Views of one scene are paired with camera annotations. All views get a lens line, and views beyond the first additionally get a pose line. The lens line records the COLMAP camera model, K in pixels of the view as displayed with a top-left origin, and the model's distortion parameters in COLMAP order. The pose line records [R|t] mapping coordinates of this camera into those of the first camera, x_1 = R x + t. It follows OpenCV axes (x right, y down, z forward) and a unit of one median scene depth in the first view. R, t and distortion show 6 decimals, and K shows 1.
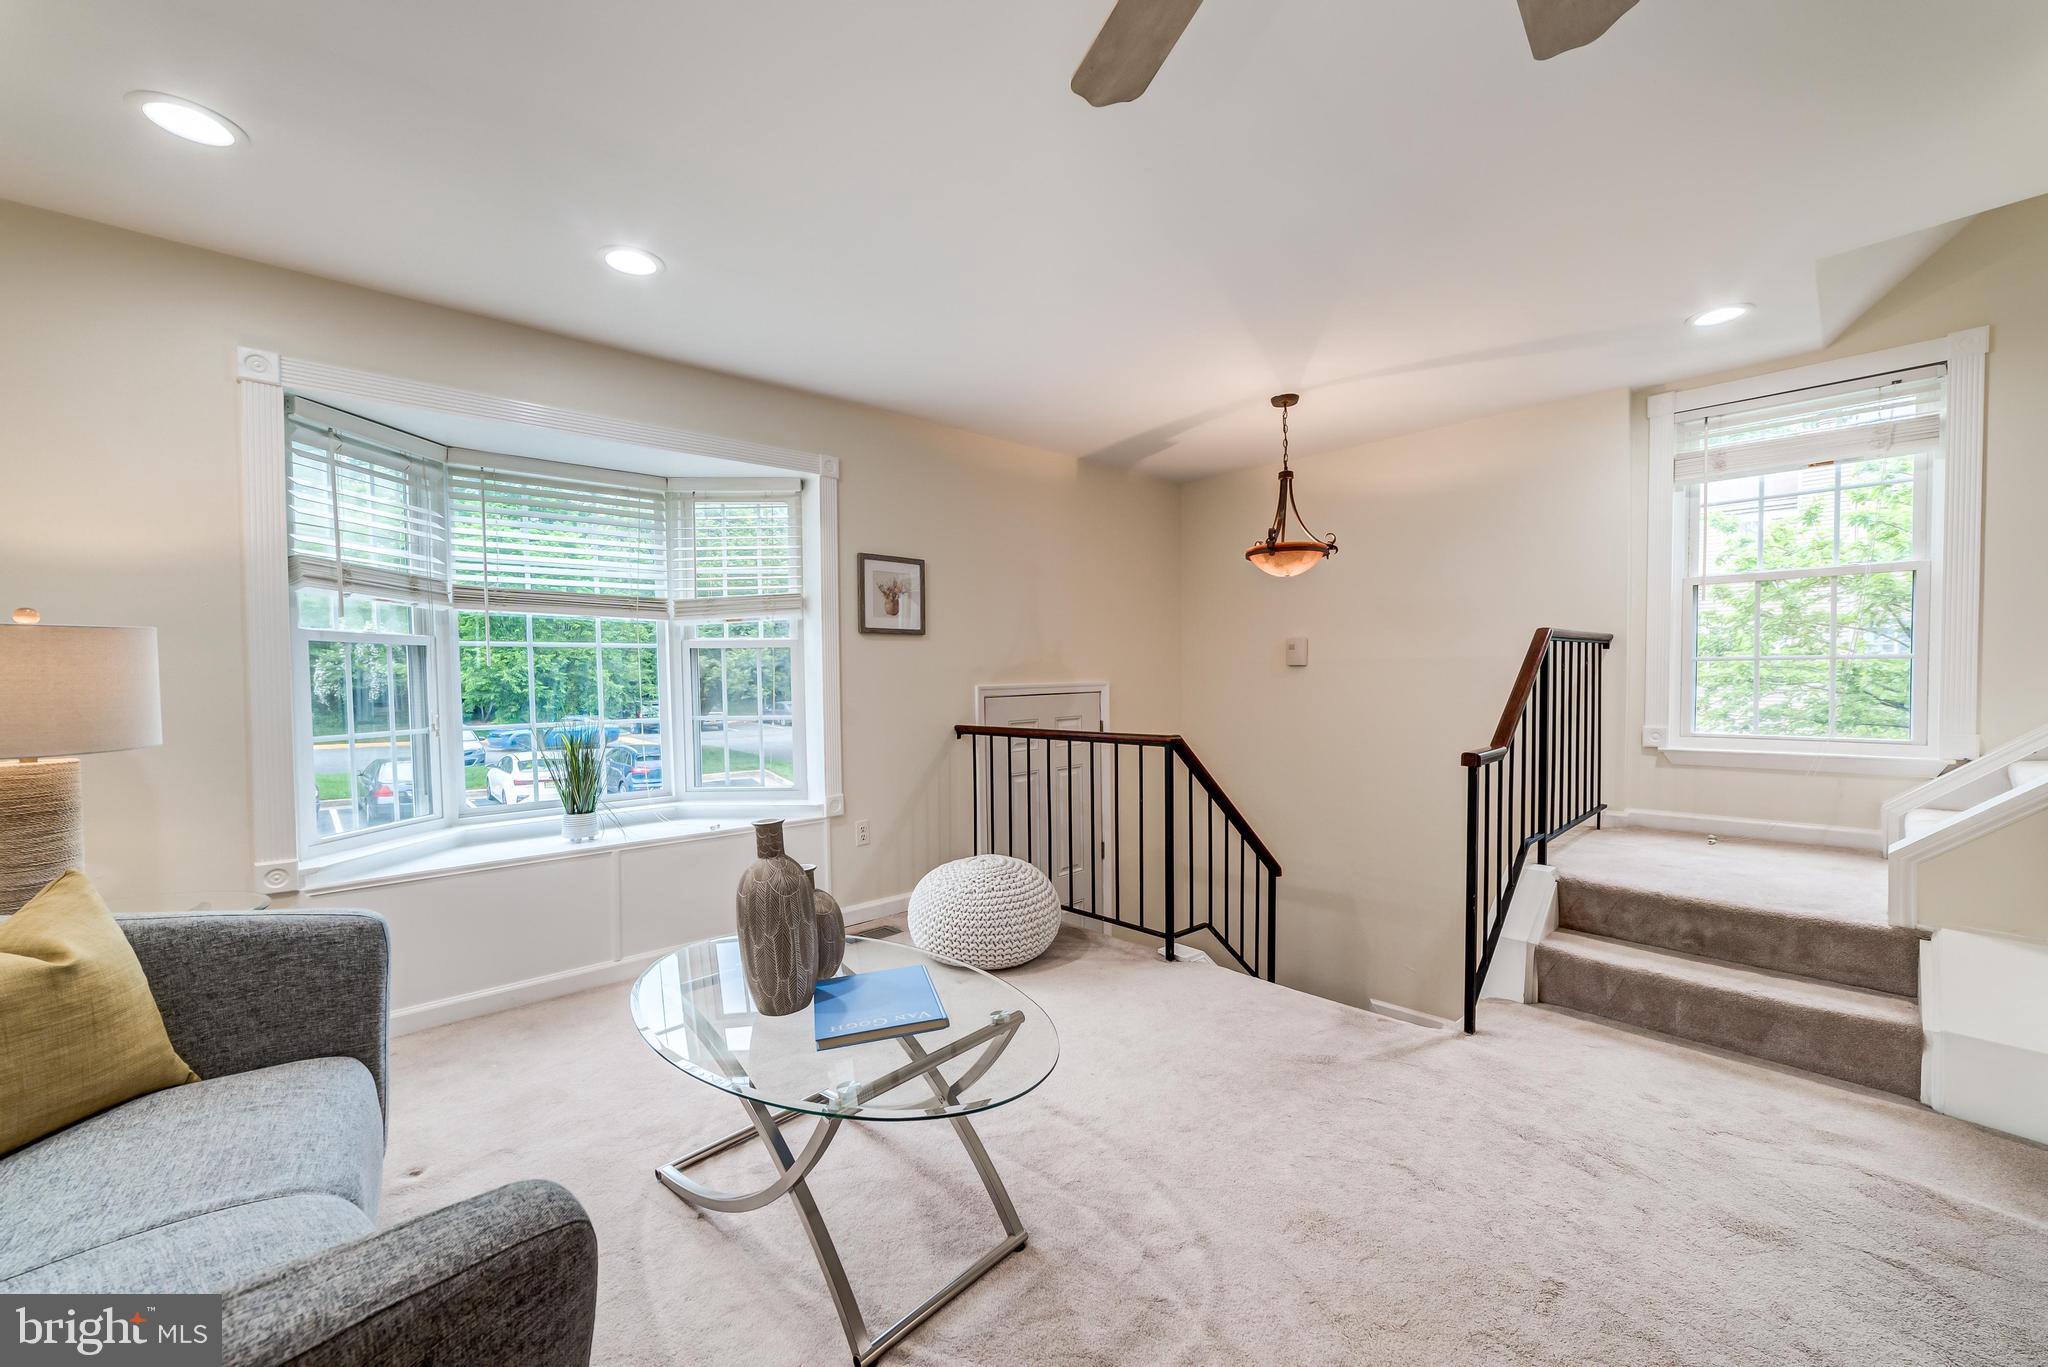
lens RADIAL K [[803.8, 0, 1031.3], [0, 803.8, 694.6], [0, 0, 1]] dist [-0.022238, 0.011155]
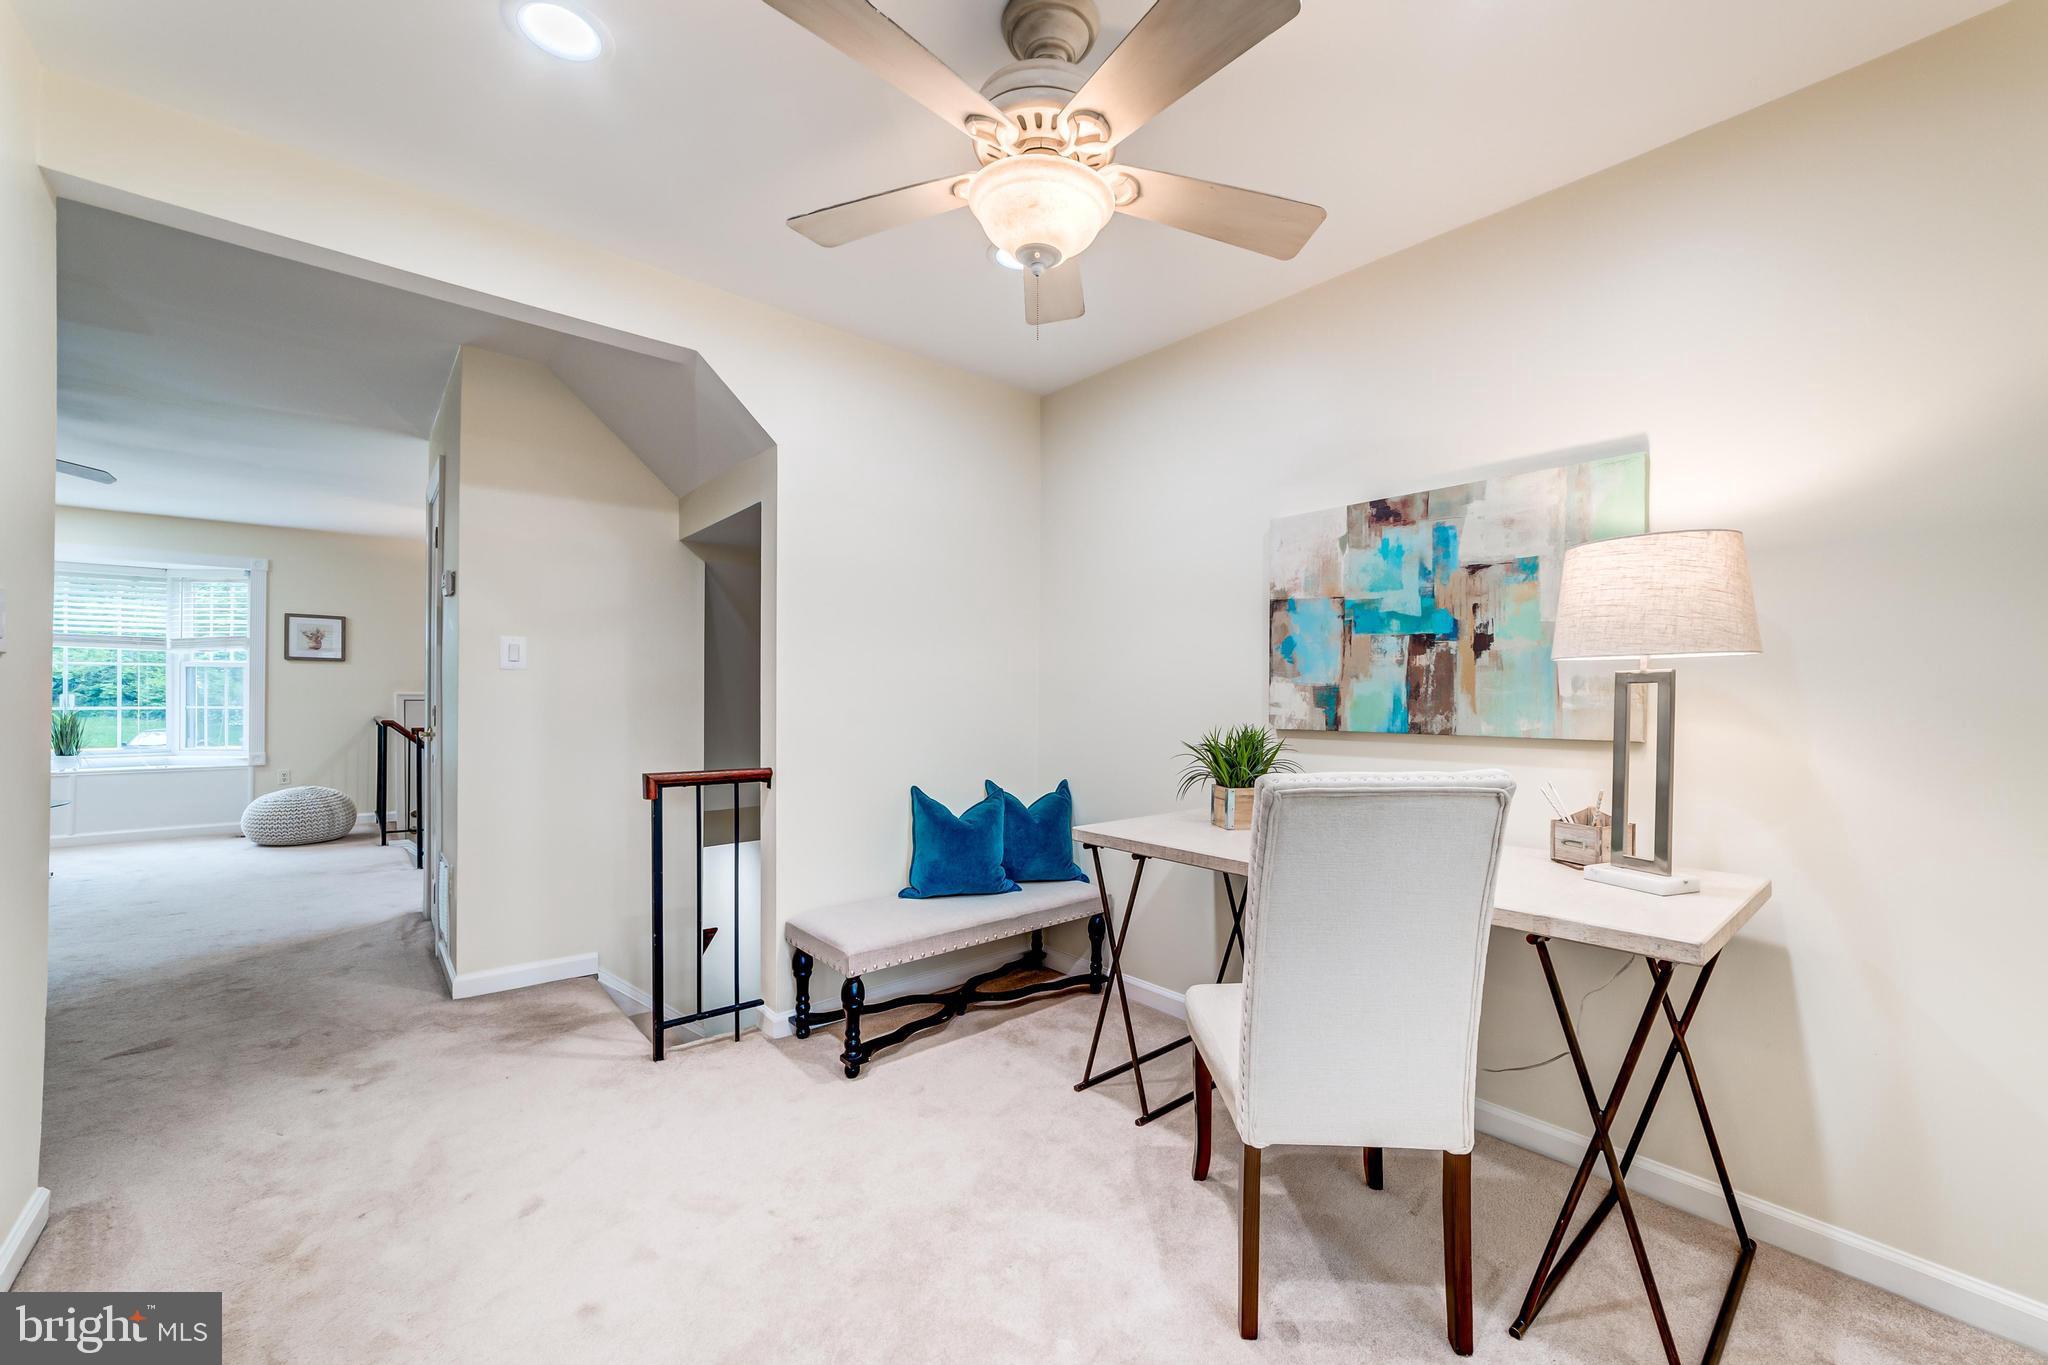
lens RADIAL K [[803.8, 0, 1032.2], [0, 803.8, 702.7], [0, 0, 1]] dist [-0.022238, 0.011155]
pose [[0.998831, 0.020669, -0.043703, 1.501459], [-0.021391, 0.999641, -0.016121, 0.008321], [0.043354, 0.017037, 0.998914, -0.644832]]
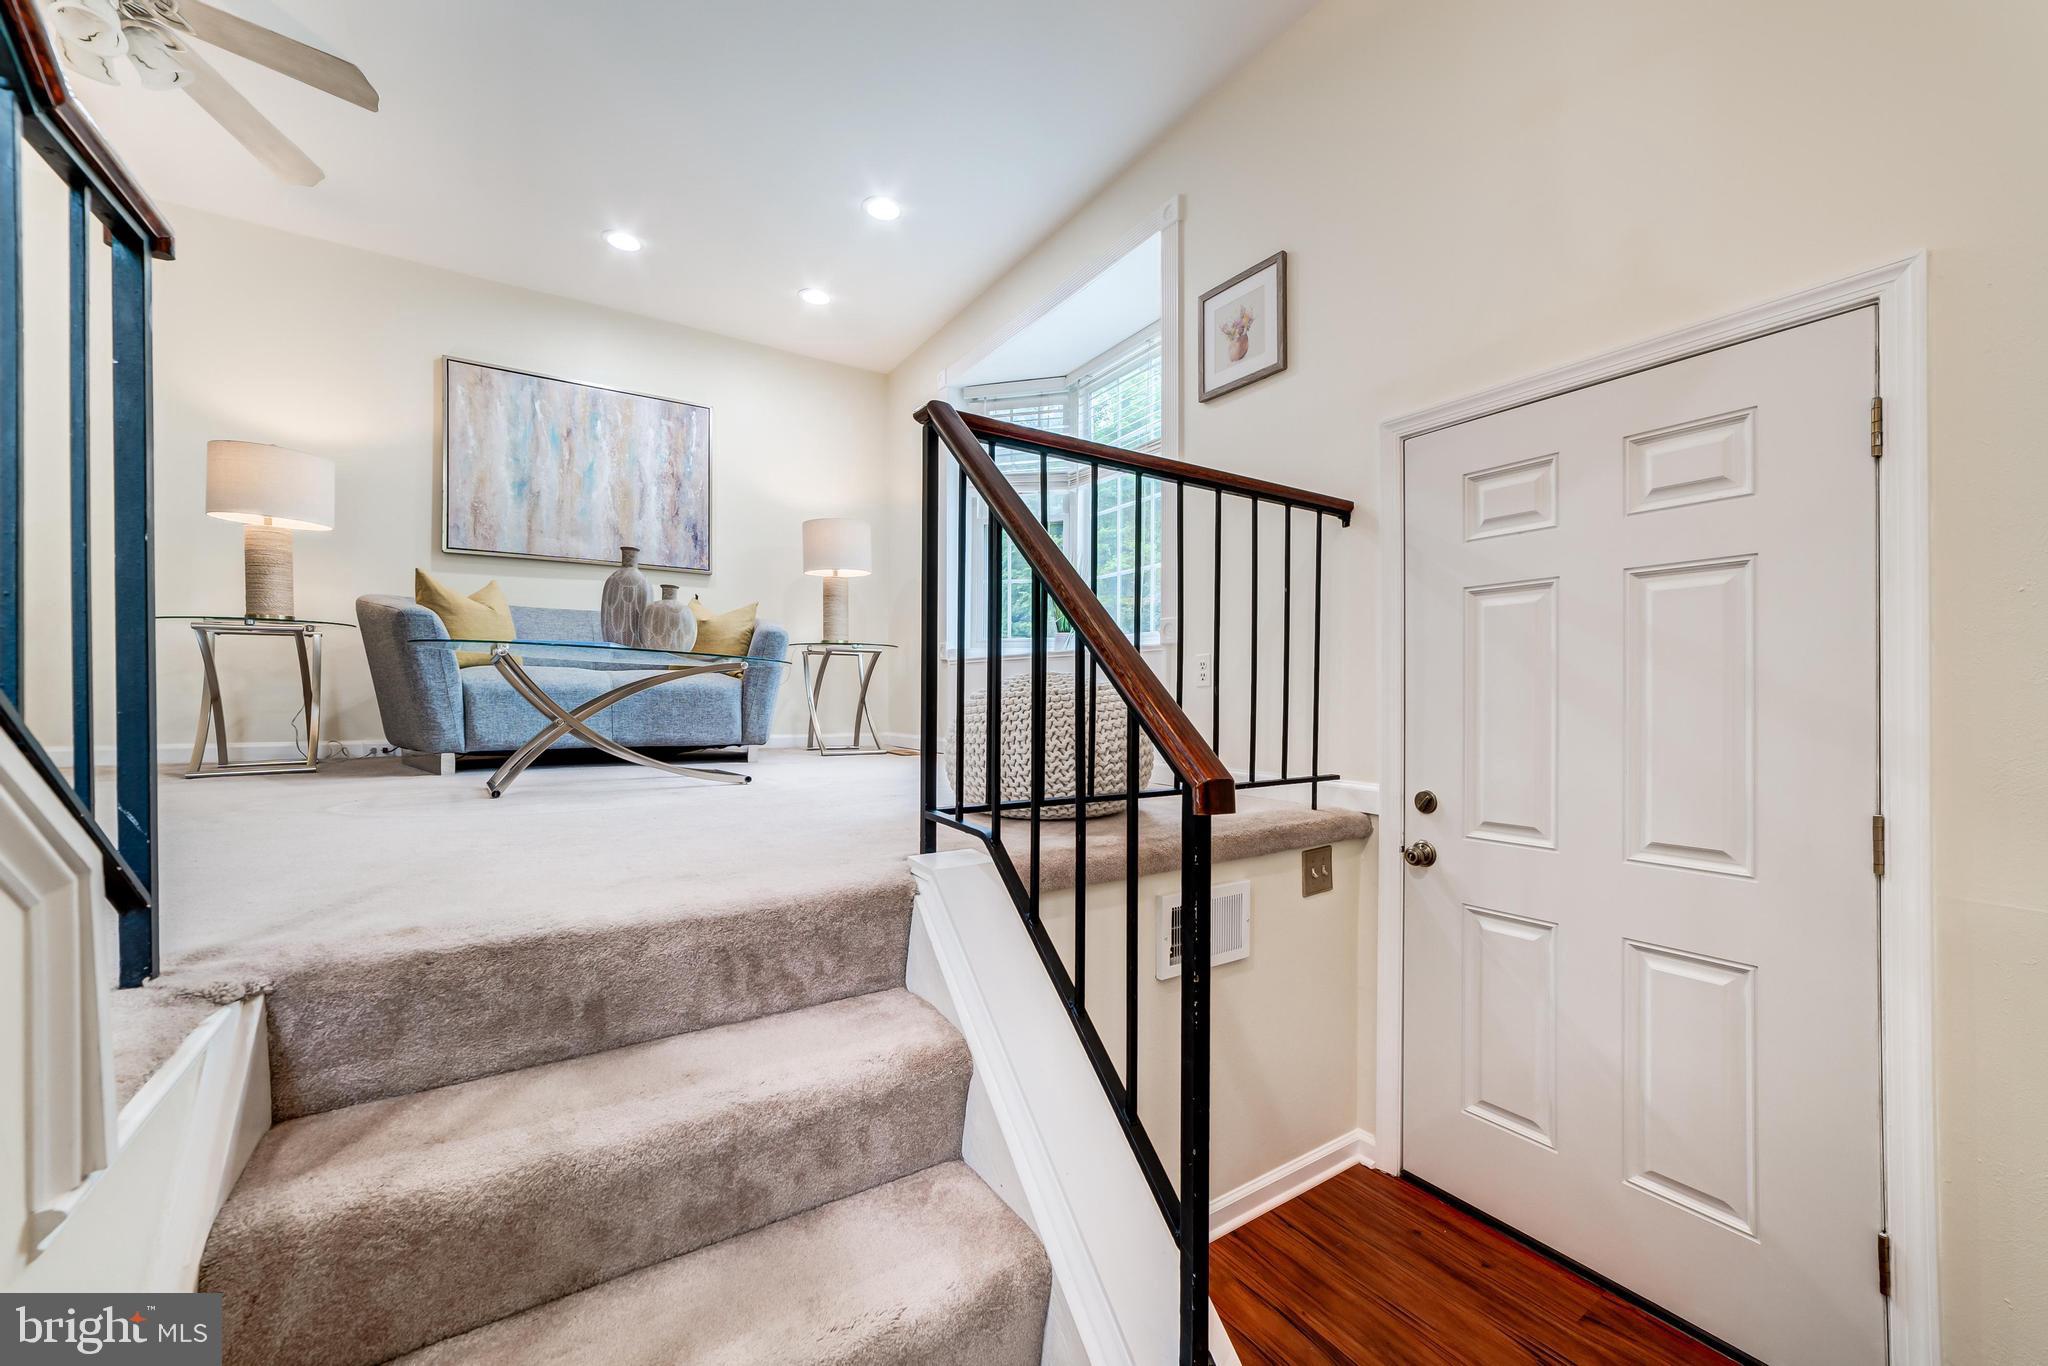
lens RADIAL K [[803.8, 0, 1026.4], [0, 803.8, 699.7], [0, 0, 1]] dist [-0.022238, 0.011155]
pose [[-0.185153, 0.019238, -0.982521, 0.580317], [-0.027447, 0.999317, 0.024739, 0.194100], [0.982326, 0.031548, -0.184498, 1.016196]]
